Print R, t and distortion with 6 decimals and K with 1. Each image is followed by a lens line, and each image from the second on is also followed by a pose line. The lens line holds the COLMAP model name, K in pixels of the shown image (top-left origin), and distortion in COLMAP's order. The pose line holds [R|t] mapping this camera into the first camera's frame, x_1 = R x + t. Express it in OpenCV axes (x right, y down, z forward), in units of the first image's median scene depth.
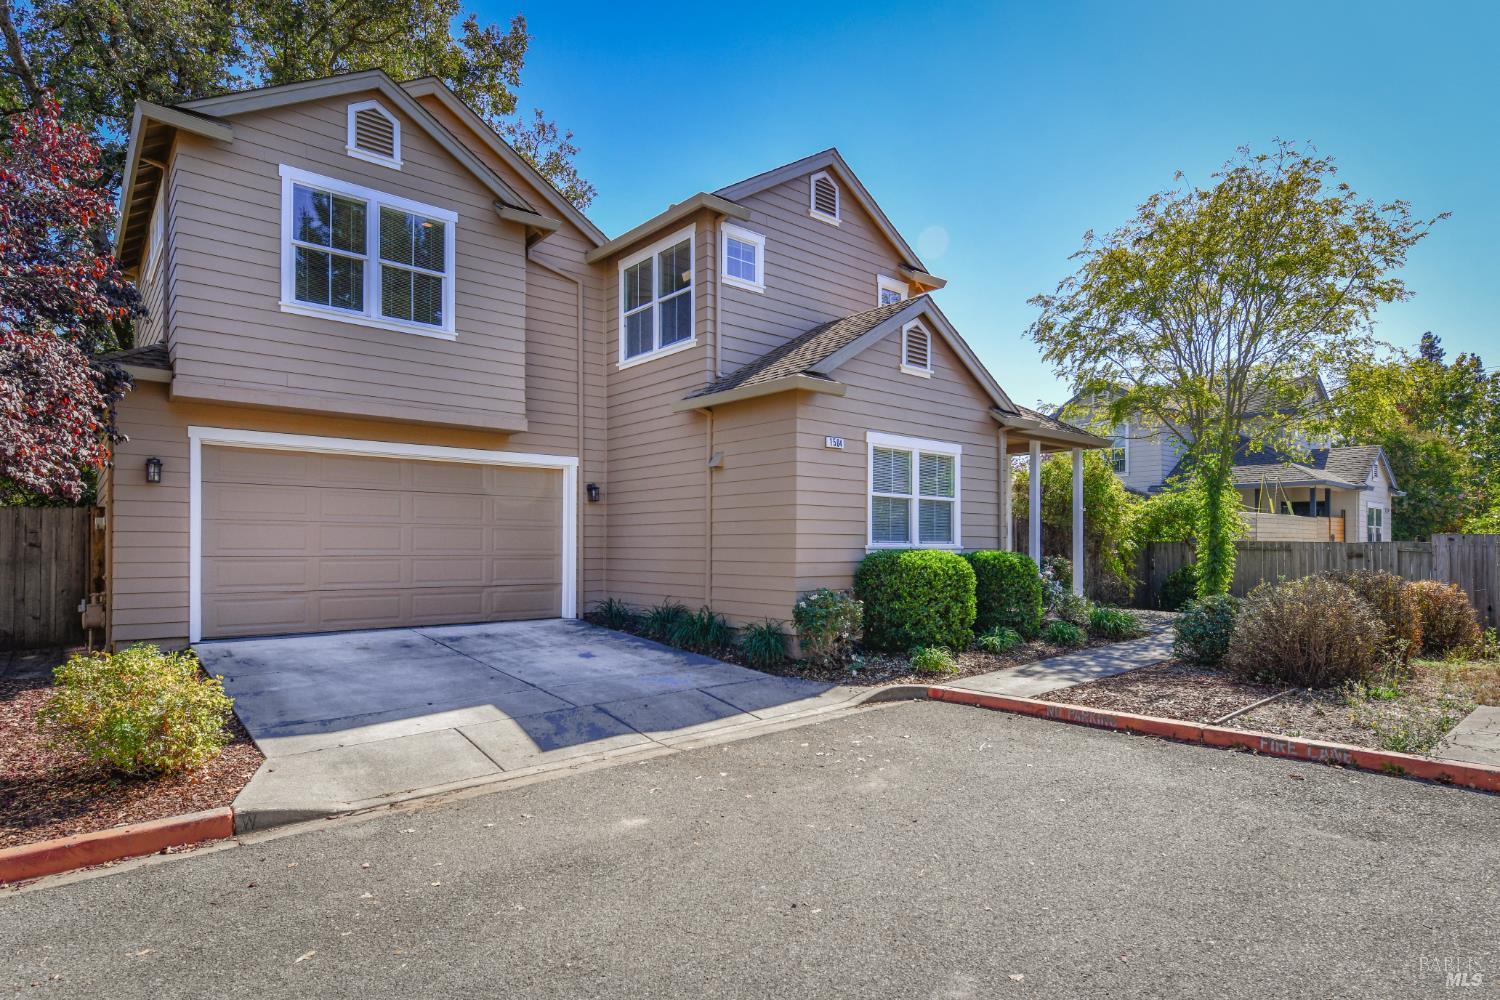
lens RADIAL K [[797.2, 0, 754.5], [0, 797.2, 548.5], [0, 0, 1]] dist [-0.003855, 0.000061]
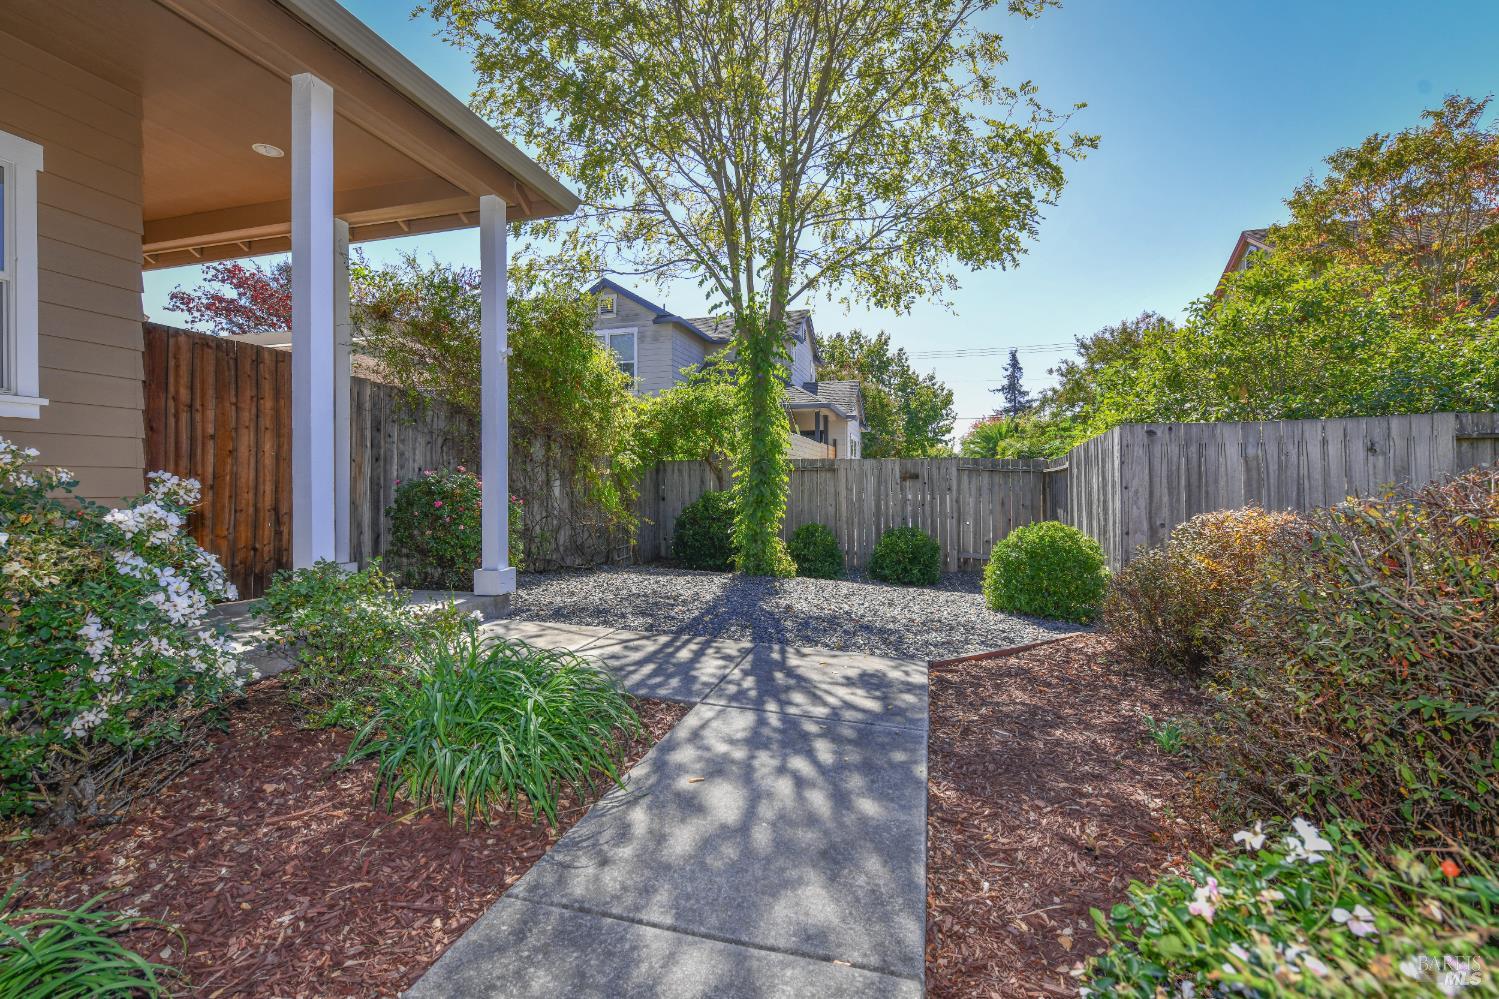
lens RADIAL K [[688.6, 0, 748.1], [0, 688.6, 488.5], [0, 0, 1]] dist [0.002171, 0.000153]
pose [[0.837346, -0.007180, 0.546625, 0.448772], [0.004539, 0.999971, 0.006183, 0.025238], [-0.546654, -0.002696, 0.837354, 0.880244]]
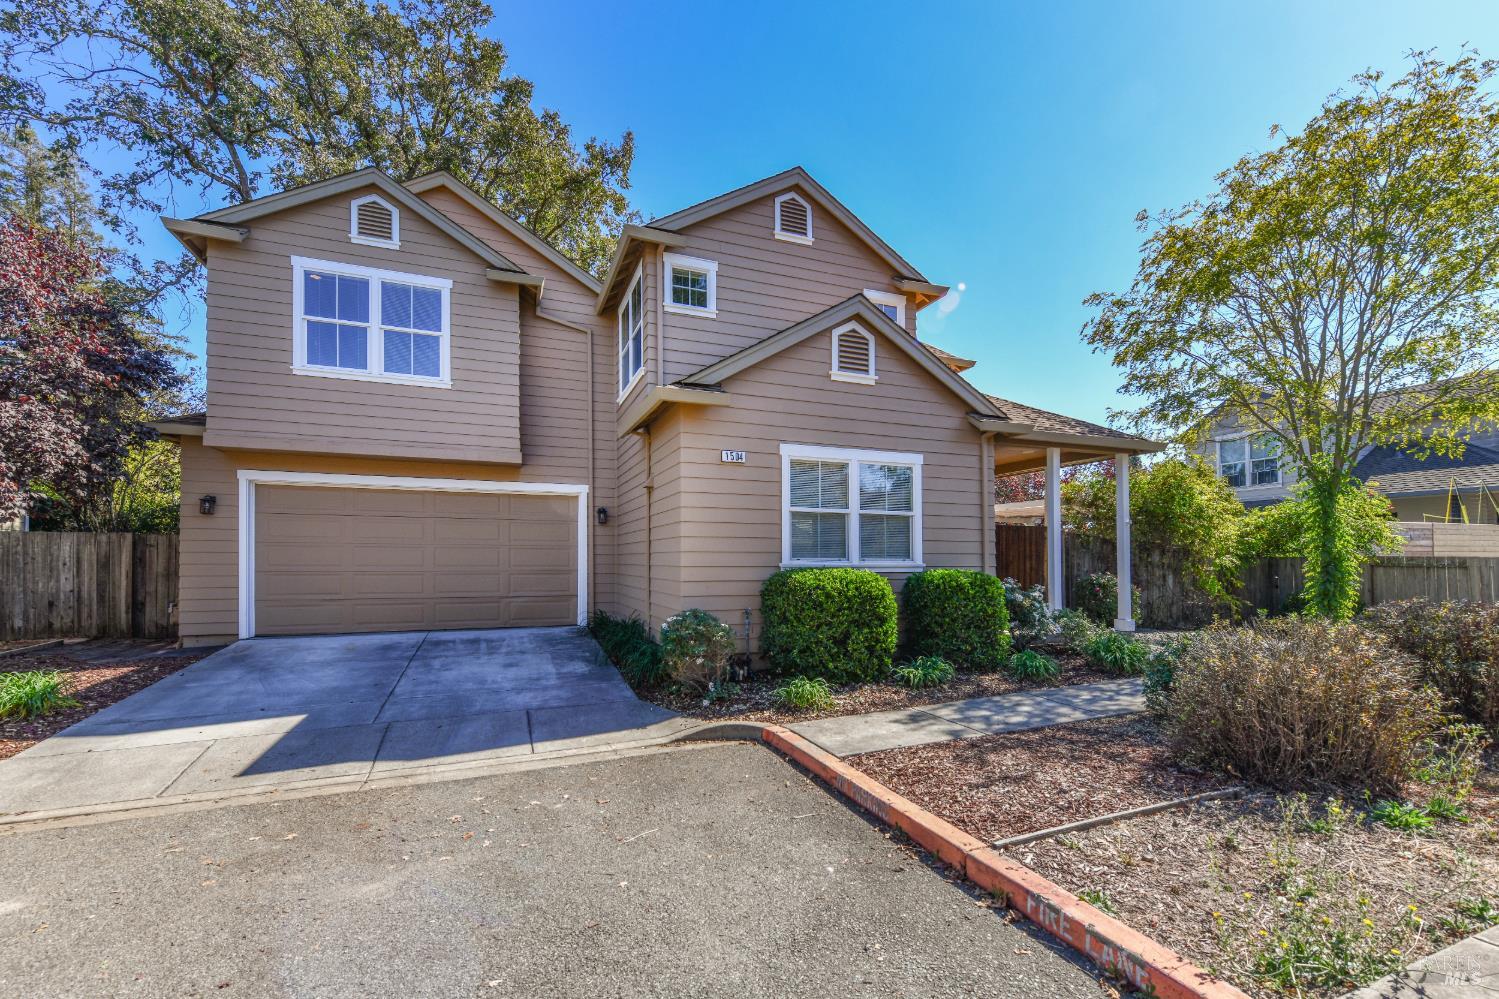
lens RADIAL K [[623.4, 0, 738.9], [0, 623.4, 554.6], [0, 0, 1]] dist [0.003381, -0.001253]
pose [[0.942835, -0.002487, -0.333249, 0.322257], [-0.001344, 0.999936, -0.011265, -0.005680], [0.333256, 0.011069, 0.942771, 0.266501]]
